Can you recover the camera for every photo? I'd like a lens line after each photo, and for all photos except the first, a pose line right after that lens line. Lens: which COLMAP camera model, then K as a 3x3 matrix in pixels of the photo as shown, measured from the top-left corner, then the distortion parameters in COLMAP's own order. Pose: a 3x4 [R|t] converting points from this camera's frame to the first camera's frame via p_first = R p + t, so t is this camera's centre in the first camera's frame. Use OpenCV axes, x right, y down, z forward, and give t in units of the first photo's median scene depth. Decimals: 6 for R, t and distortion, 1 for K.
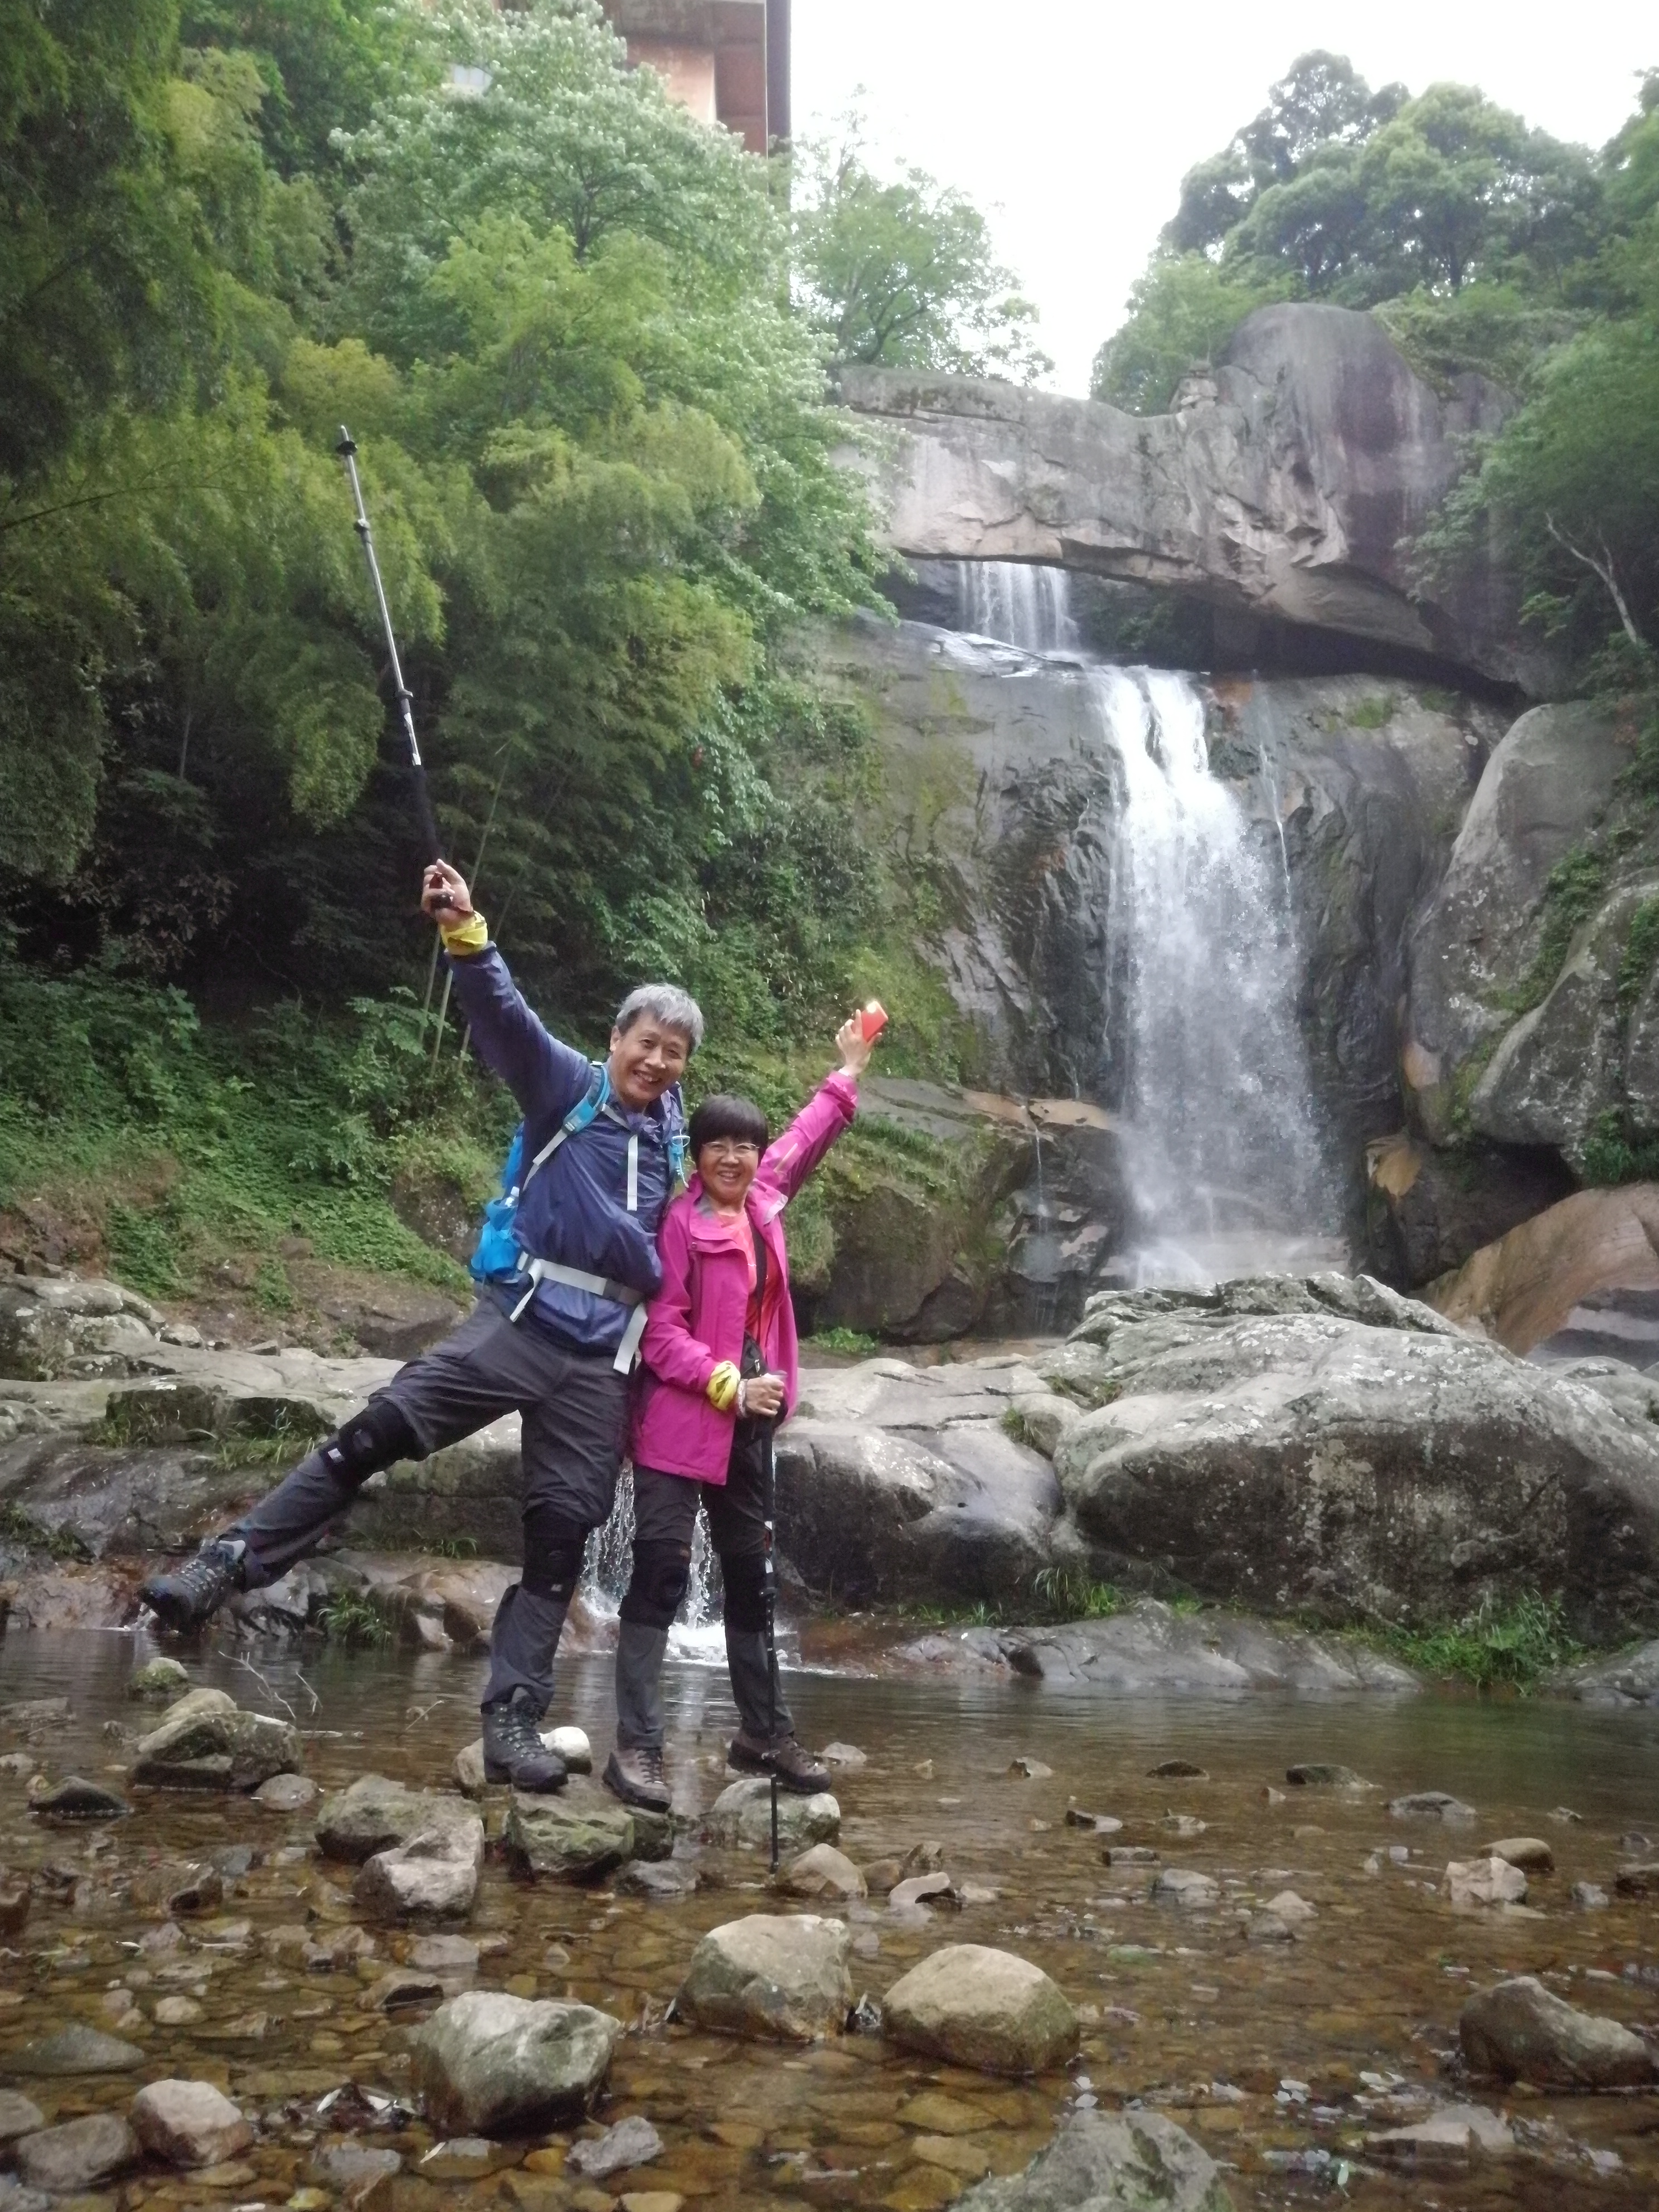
lens RADIAL K [[1836.2, 0, 821.0], [0, 1836.2, 1111.8], [0, 0, 1]] dist [-0.020732, 0.054609]
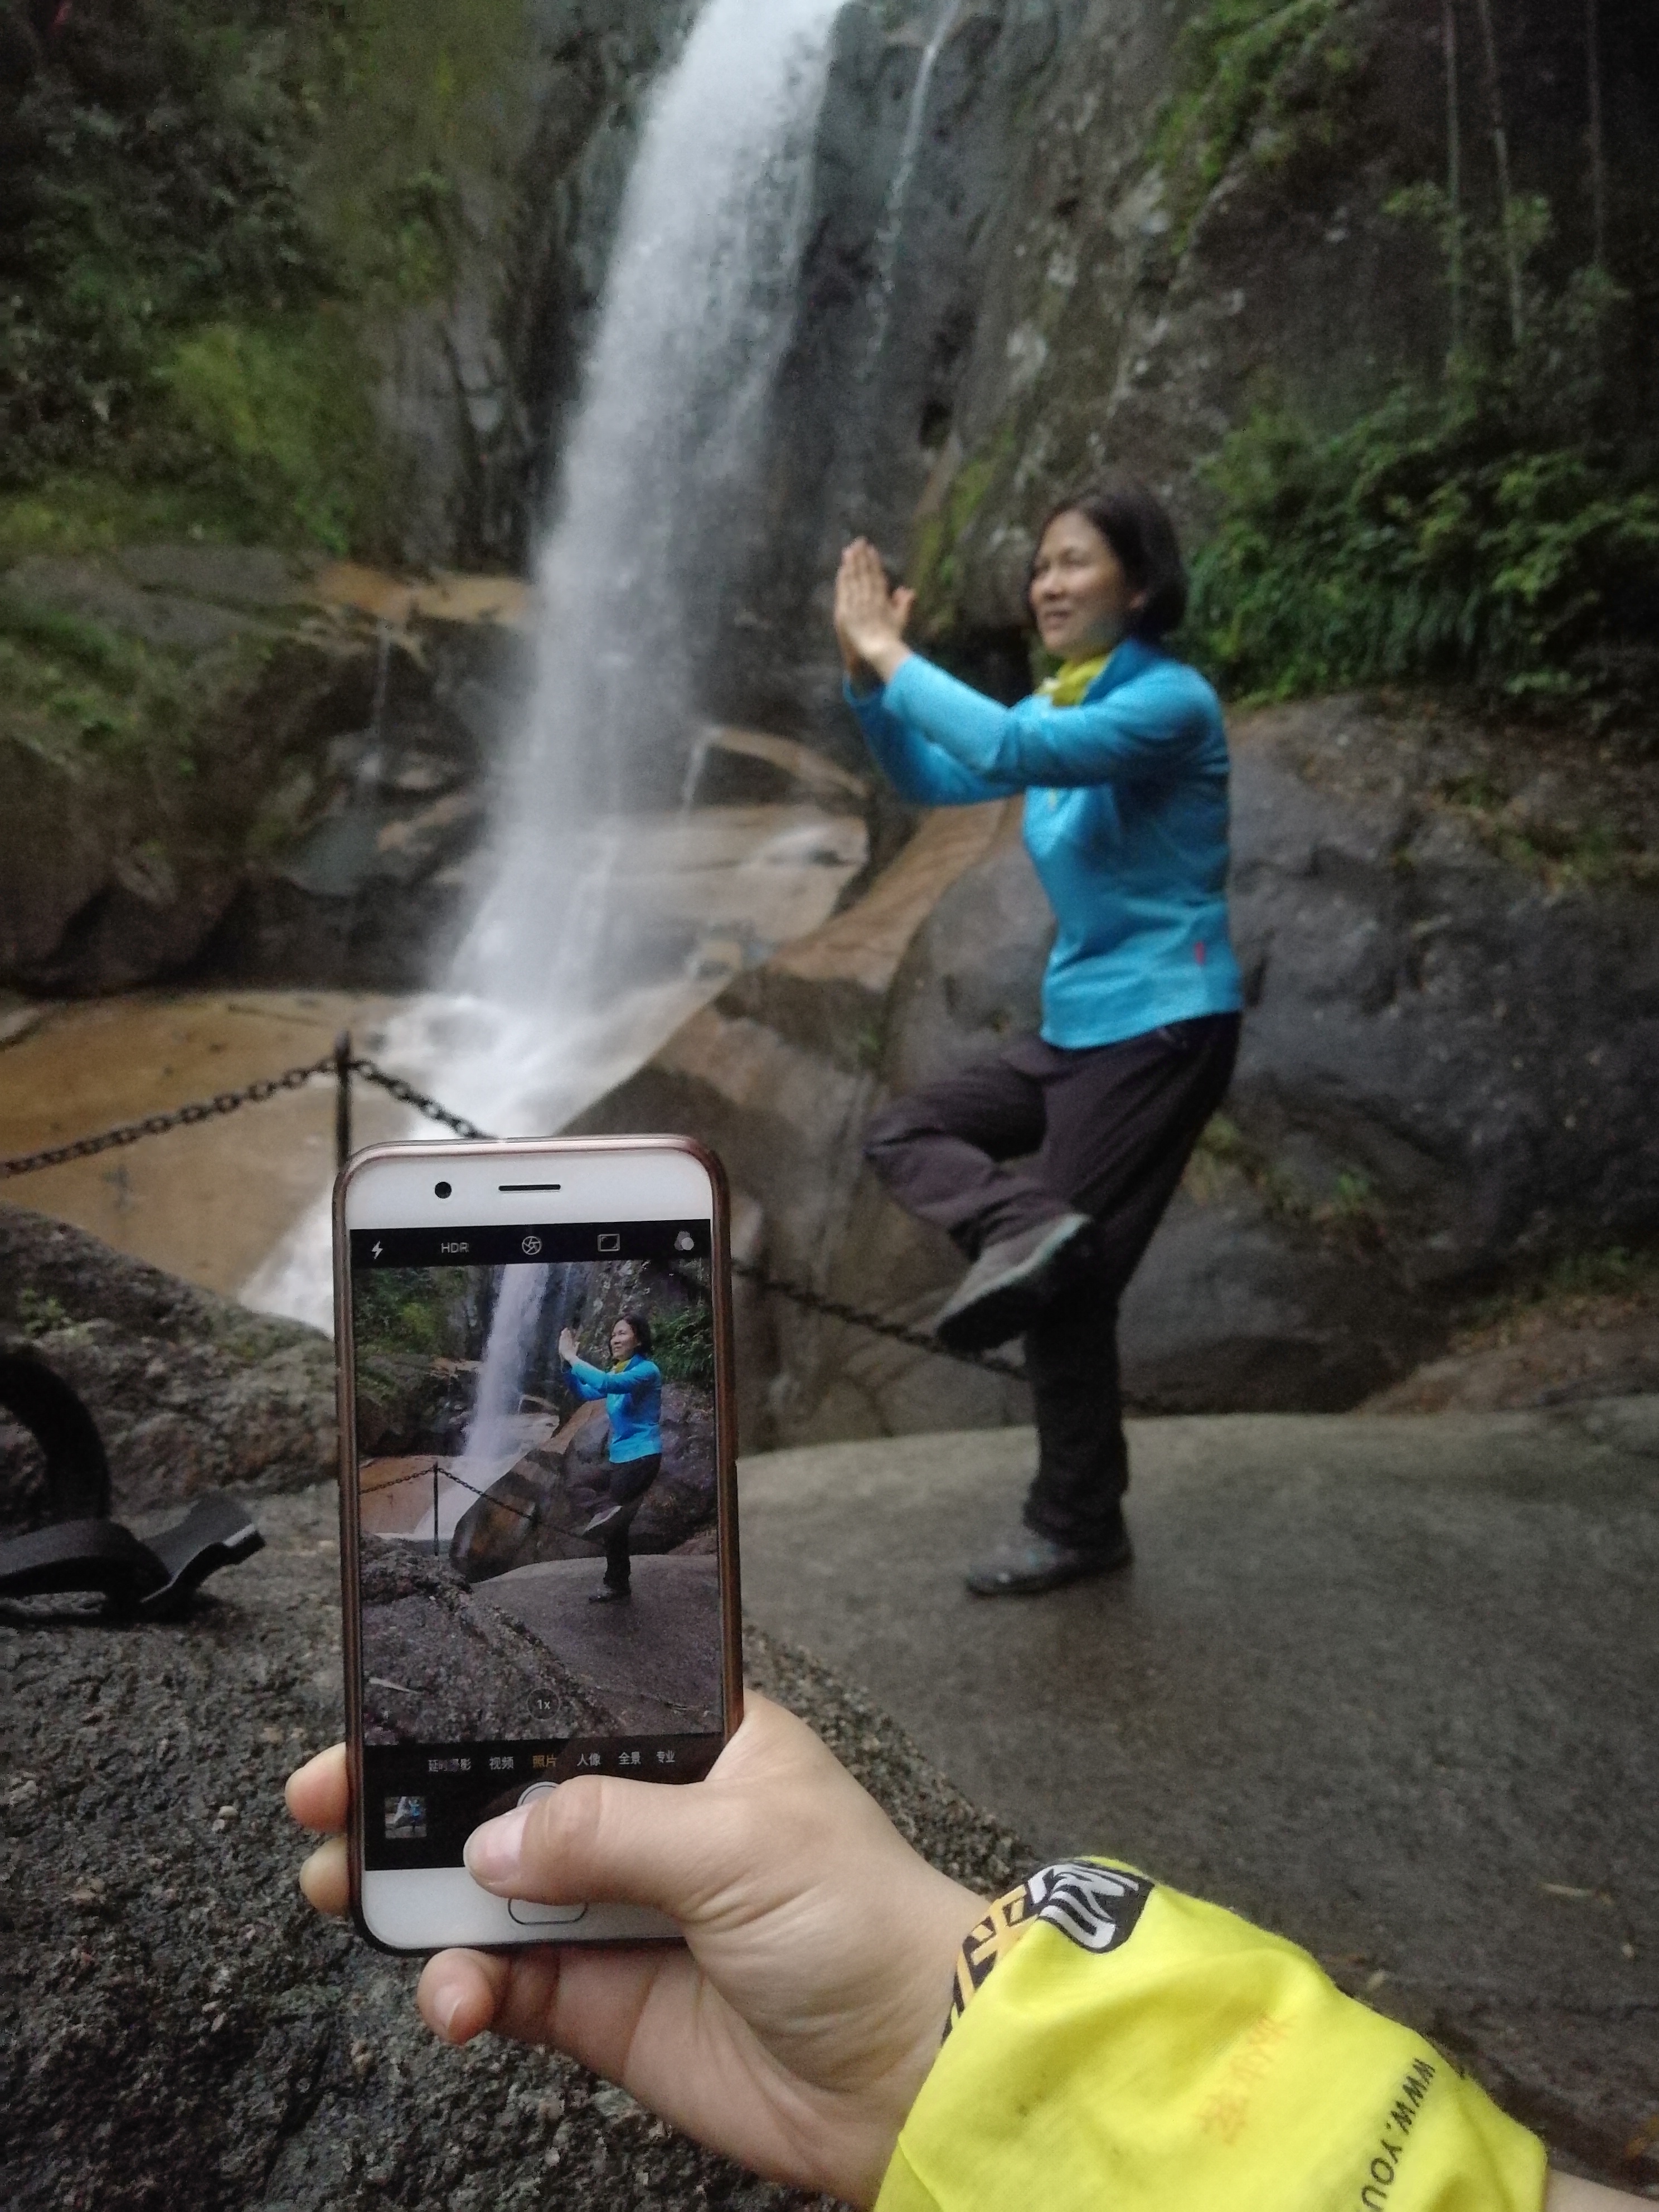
lens RADIAL K [[1787.1, 0, 870.5], [0, 1787.1, 1109.7], [0, 0, 1]] dist [-0.001454, 0.003933]
pose [[0.975448, 0.046256, -0.215317, 0.410488], [0.006088, 0.971656, 0.236321, 0.025653], [0.220146, -0.231830, 0.947518, 0.479950]]
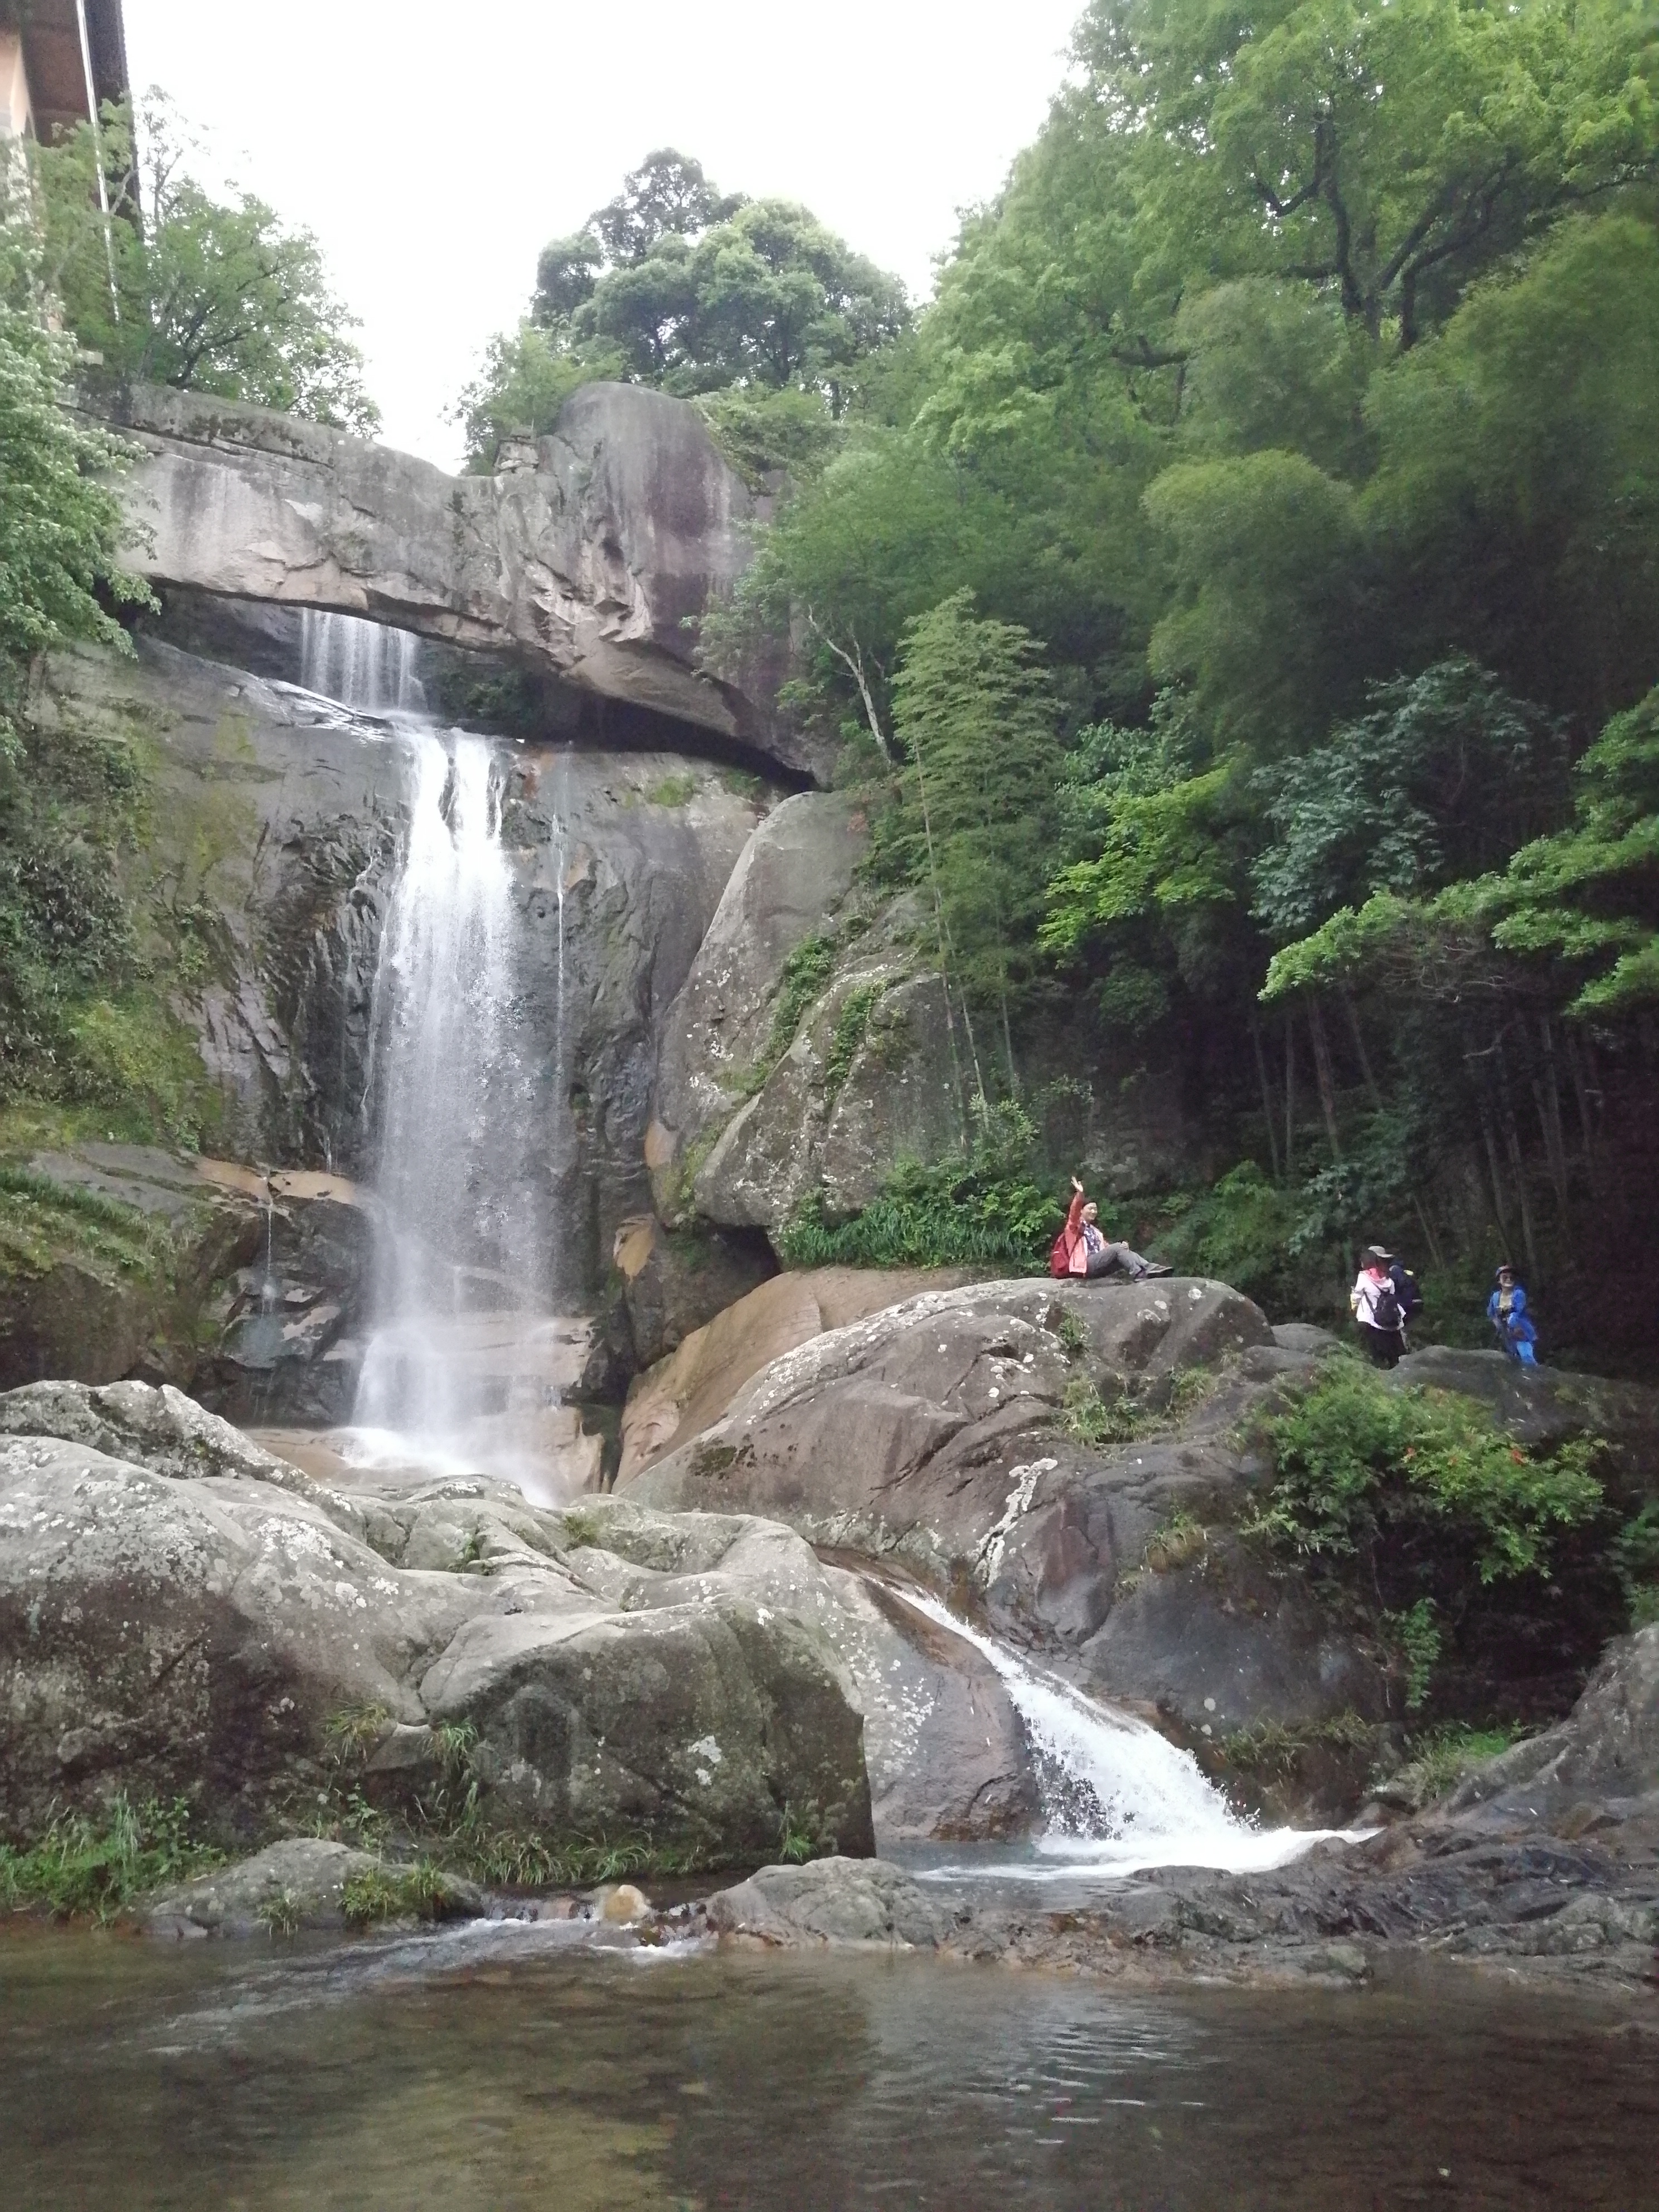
lens RADIAL K [[1791.4, 0, 799.8], [0, 1791.4, 1129.4], [0, 0, 1]] dist [-0.002945, 0.003142]
pose [[0.966516, 0.027892, 0.255086, 0.150893], [-0.020364, 0.999277, -0.032107, -0.003797], [-0.255797, 0.025838, 0.966385, 0.049159]]
